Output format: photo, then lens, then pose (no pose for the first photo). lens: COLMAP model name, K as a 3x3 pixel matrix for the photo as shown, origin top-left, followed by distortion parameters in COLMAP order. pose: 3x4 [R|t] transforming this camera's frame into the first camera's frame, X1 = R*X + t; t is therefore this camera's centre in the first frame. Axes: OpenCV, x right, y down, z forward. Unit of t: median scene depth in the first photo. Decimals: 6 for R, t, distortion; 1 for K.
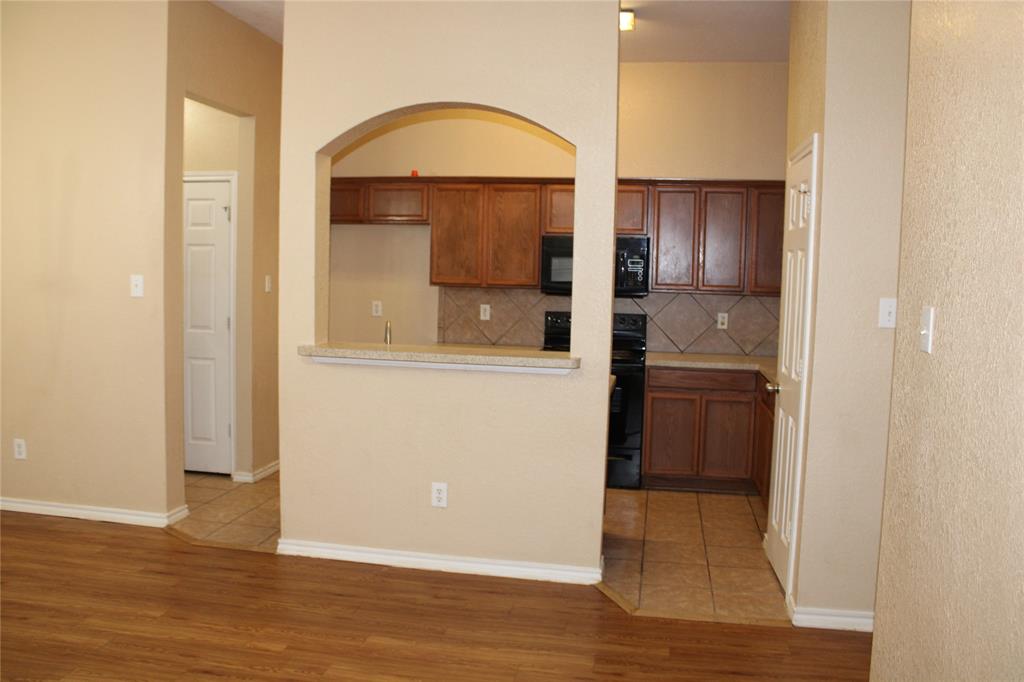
lens RADIAL K [[848.0, 0, 498.2], [0, 848.0, 335.2], [0, 0, 1]] dist [-0.167986, 0.147581]
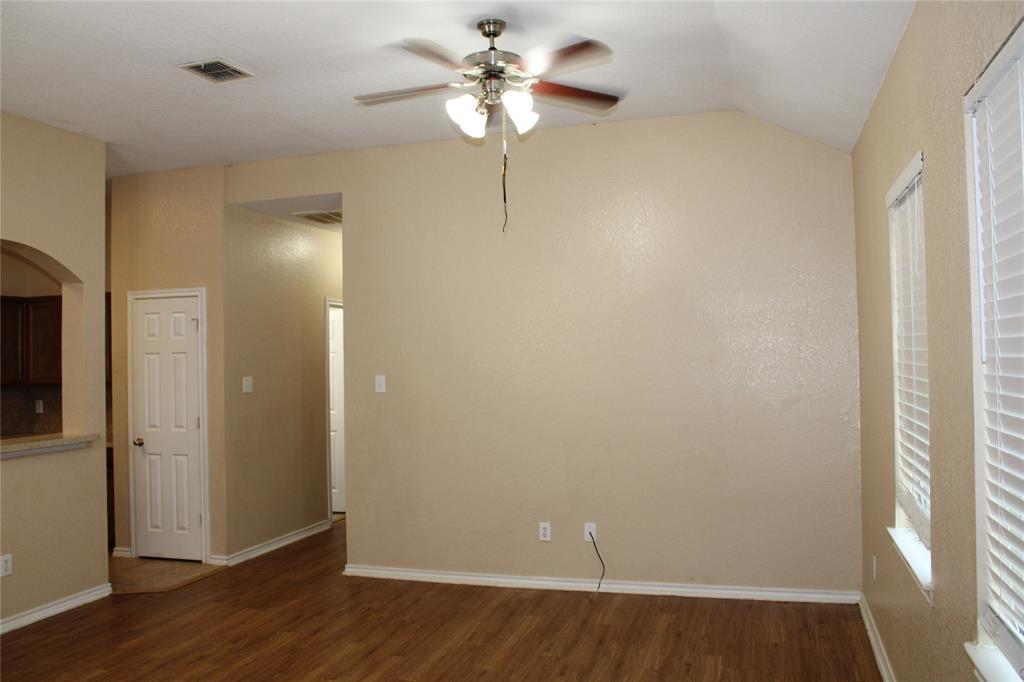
lens RADIAL K [[848.0, 0, 498.2], [0, 848.0, 335.2], [0, 0, 1]] dist [-0.167986, 0.147581]
pose [[0.133909, -0.003763, 0.990986, -0.950655], [0.098732, 0.995068, -0.009563, -0.046181], [-0.986063, 0.099122, 0.133620, 0.112531]]
